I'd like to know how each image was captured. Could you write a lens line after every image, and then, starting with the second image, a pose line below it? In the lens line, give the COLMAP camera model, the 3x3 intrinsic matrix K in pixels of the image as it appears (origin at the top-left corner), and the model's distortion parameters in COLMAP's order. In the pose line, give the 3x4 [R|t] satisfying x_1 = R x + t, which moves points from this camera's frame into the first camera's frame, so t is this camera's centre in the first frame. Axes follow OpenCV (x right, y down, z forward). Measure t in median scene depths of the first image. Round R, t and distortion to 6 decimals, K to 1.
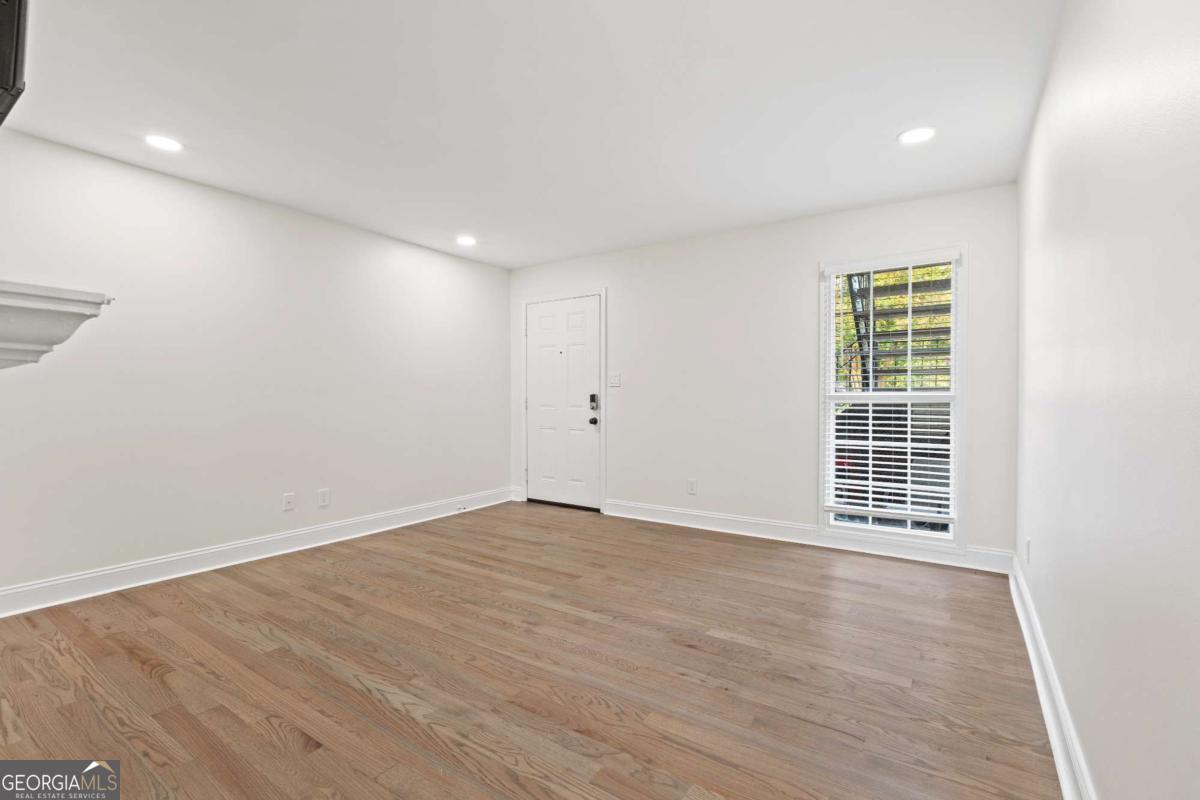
lens RADIAL K [[536.3, 0, 602.9], [0, 536.3, 401.8], [0, 0, 1]] dist [0.008639, 0.003415]
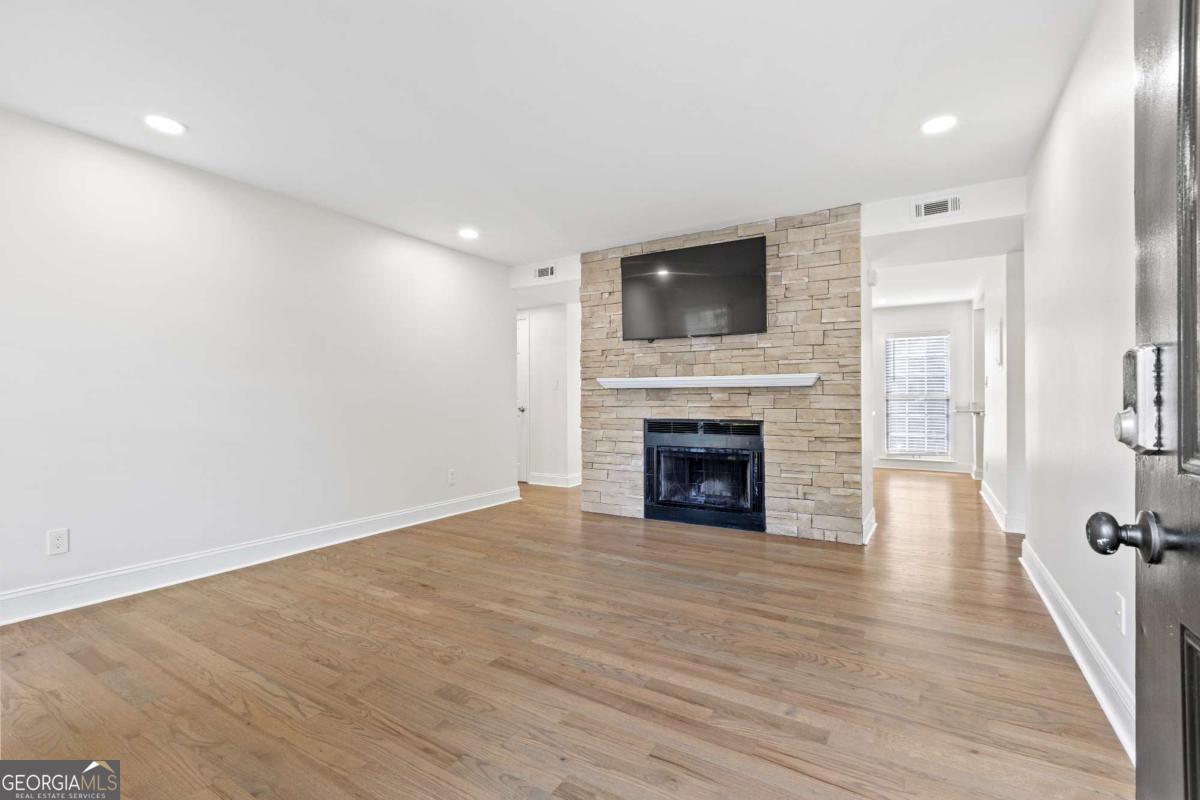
lens RADIAL K [[536.3, 0, 599.7], [0, 536.3, 401.1], [0, 0, 1]] dist [0.008639, 0.003415]
pose [[-0.999436, 0.002583, -0.033468, -0.175258], [0.002229, 0.999941, 0.010611, 0.004253], [0.033494, 0.010531, -0.999383, 1.914129]]
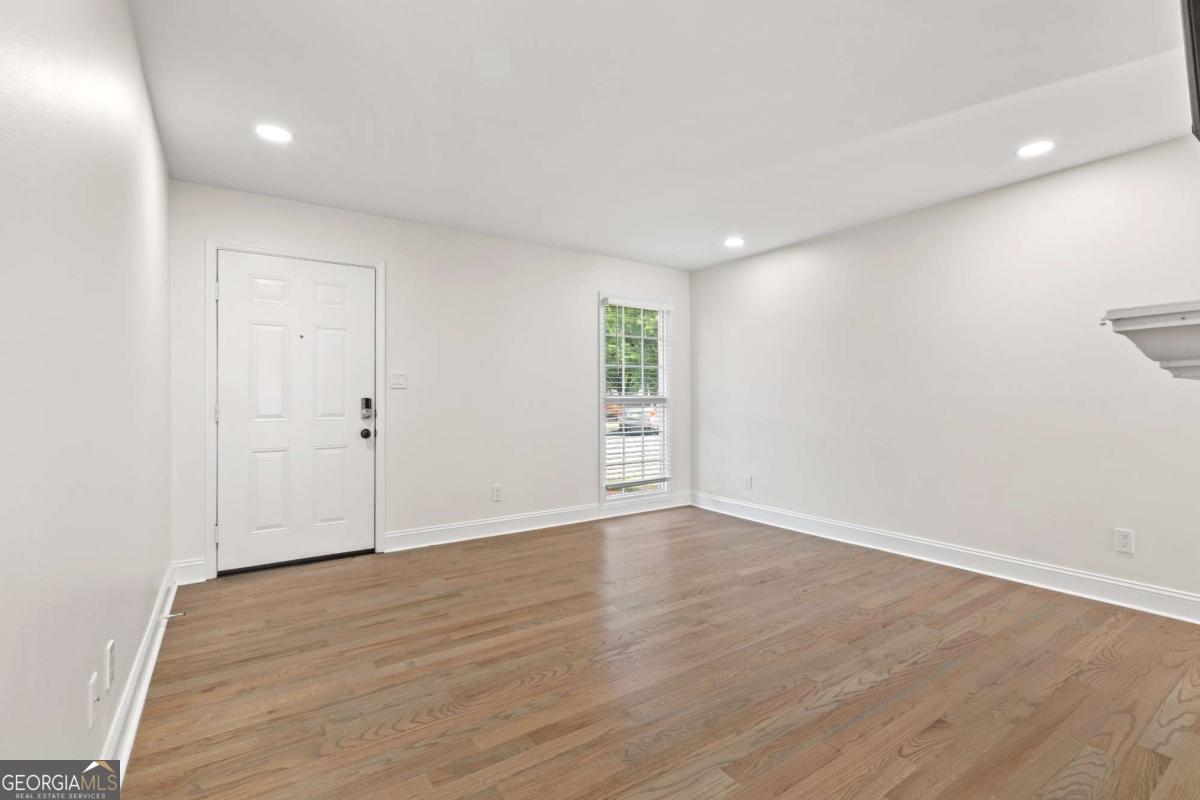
lens RADIAL K [[536.3, 0, 611.2], [0, 536.3, 397.9], [0, 0, 1]] dist [0.008639, 0.003415]
pose [[0.357342, -0.001361, 0.933973, -1.061770], [0.010066, 0.999946, -0.002394, -0.016338], [-0.933919, 0.010257, 0.357337, 0.725448]]
